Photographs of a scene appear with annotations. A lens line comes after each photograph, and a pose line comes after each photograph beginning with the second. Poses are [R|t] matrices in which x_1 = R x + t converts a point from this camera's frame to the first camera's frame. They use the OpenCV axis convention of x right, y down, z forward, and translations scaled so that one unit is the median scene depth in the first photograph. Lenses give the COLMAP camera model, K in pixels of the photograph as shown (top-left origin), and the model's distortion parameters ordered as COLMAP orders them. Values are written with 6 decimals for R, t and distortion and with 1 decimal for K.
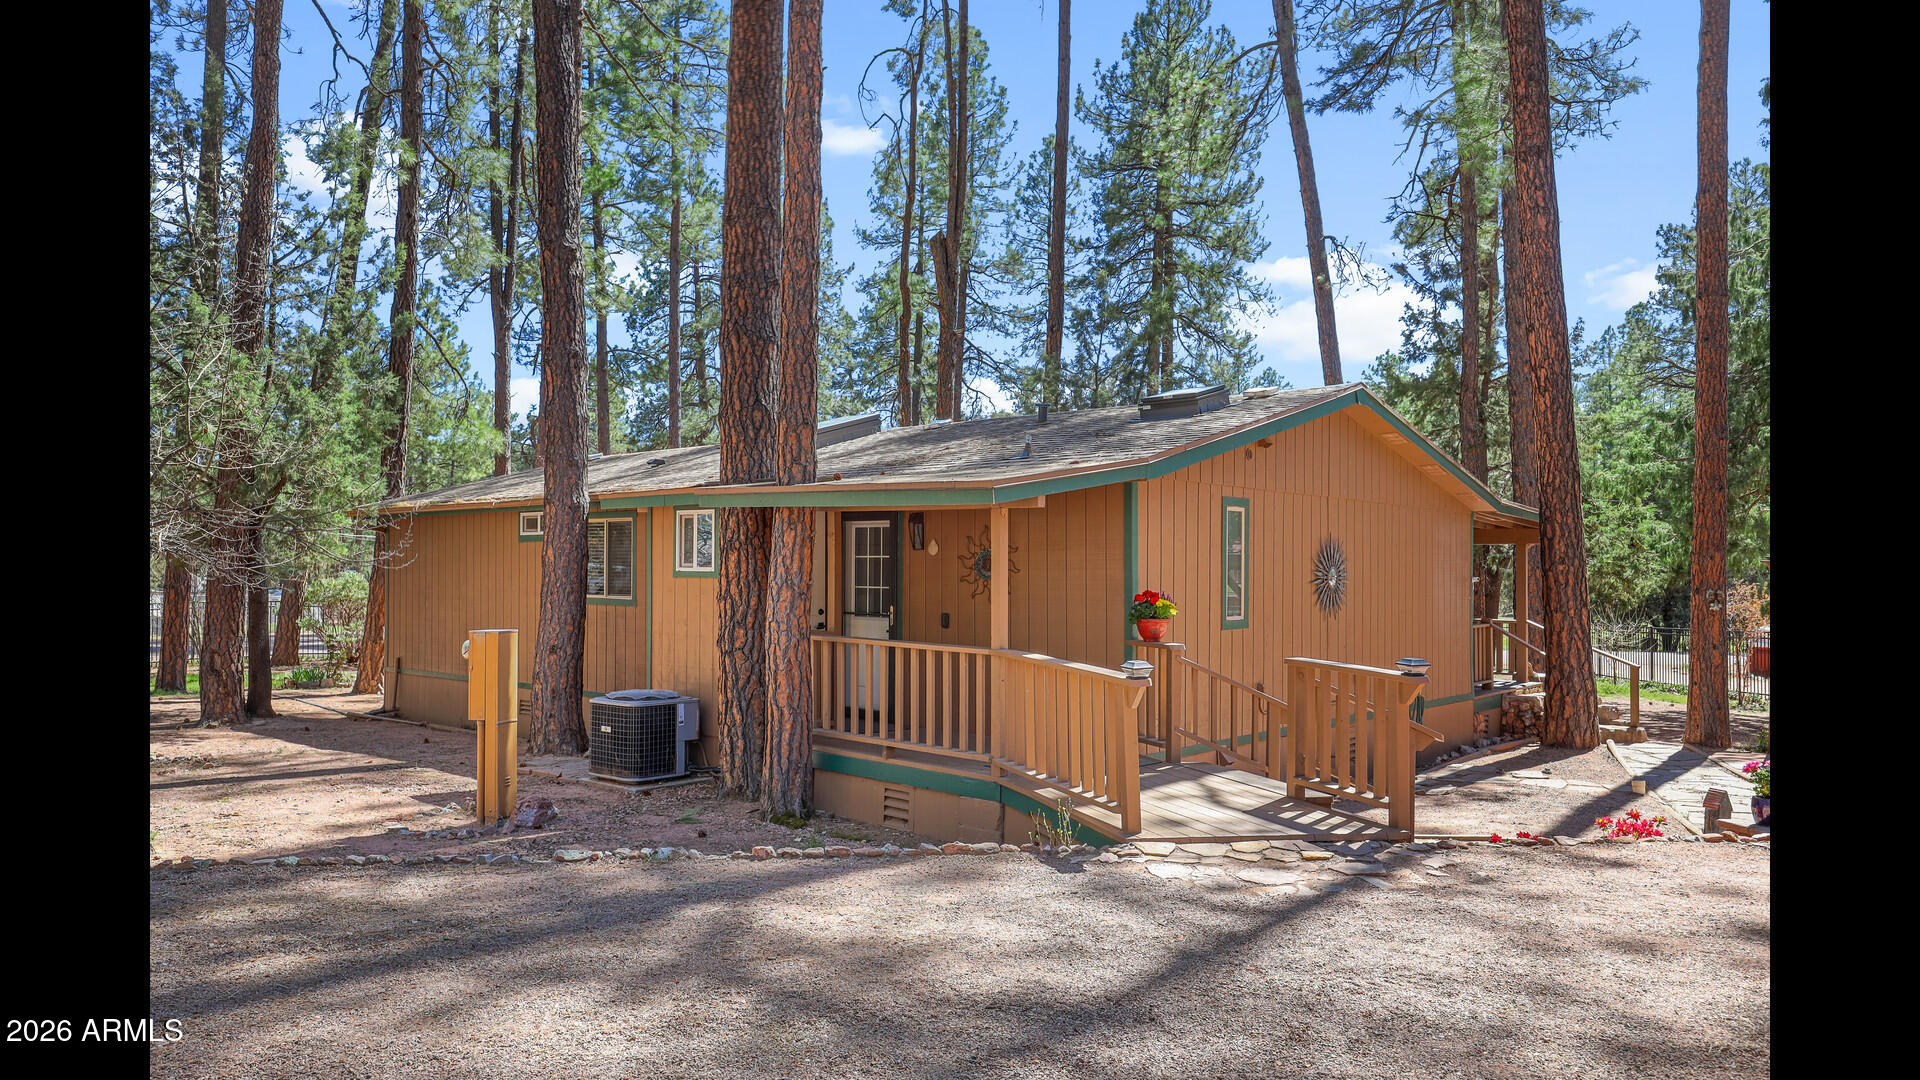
lens RADIAL K [[1288.1, 0, 950.4], [0, 1288.1, 558.8], [0, 0, 1]] dist [0.025993, -0.006146]
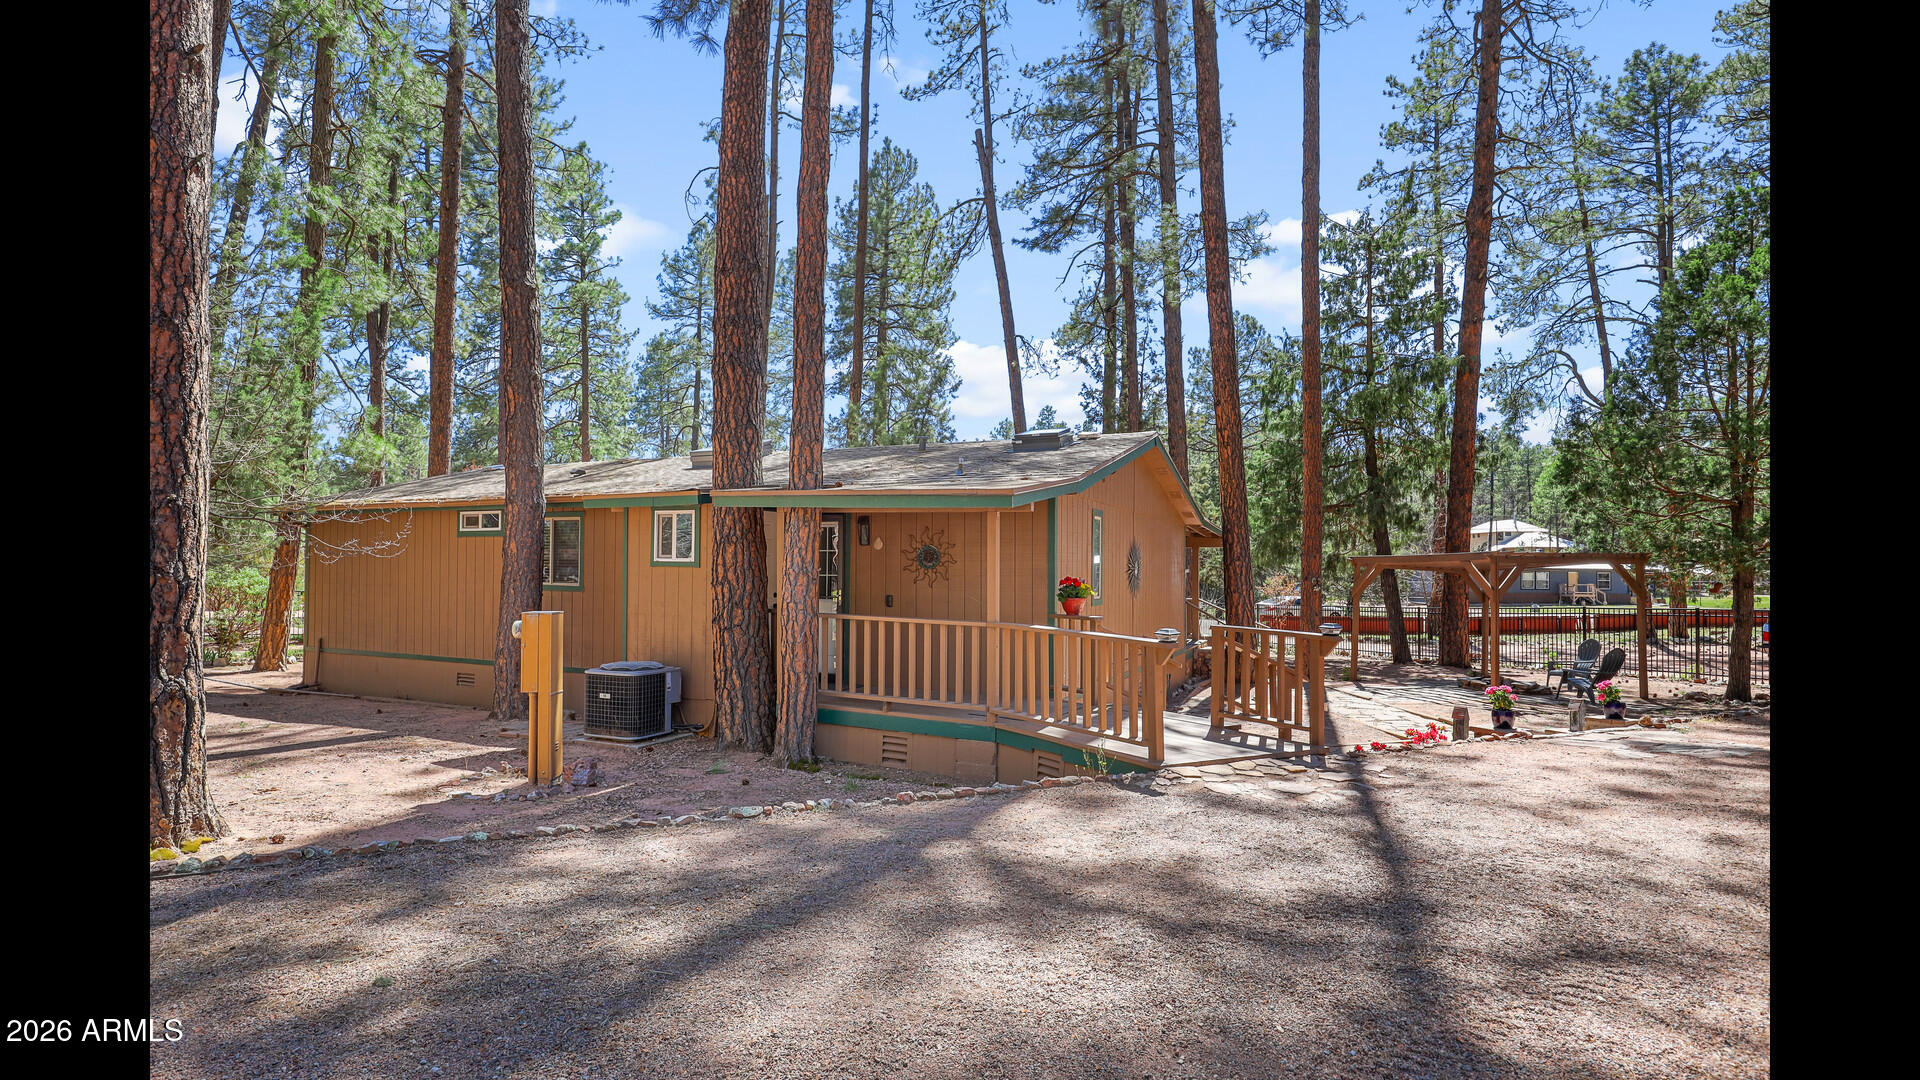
lens RADIAL K [[918.9, 0, 970.6], [0, 918.9, 551.2], [0, 0, 1]] dist [-0.018519, -0.000108]
pose [[0.952842, 0.008570, 0.303347, -0.200854], [-0.006035, 0.999939, -0.009291, 0.006583], [-0.303408, 0.007022, 0.952835, 0.108337]]
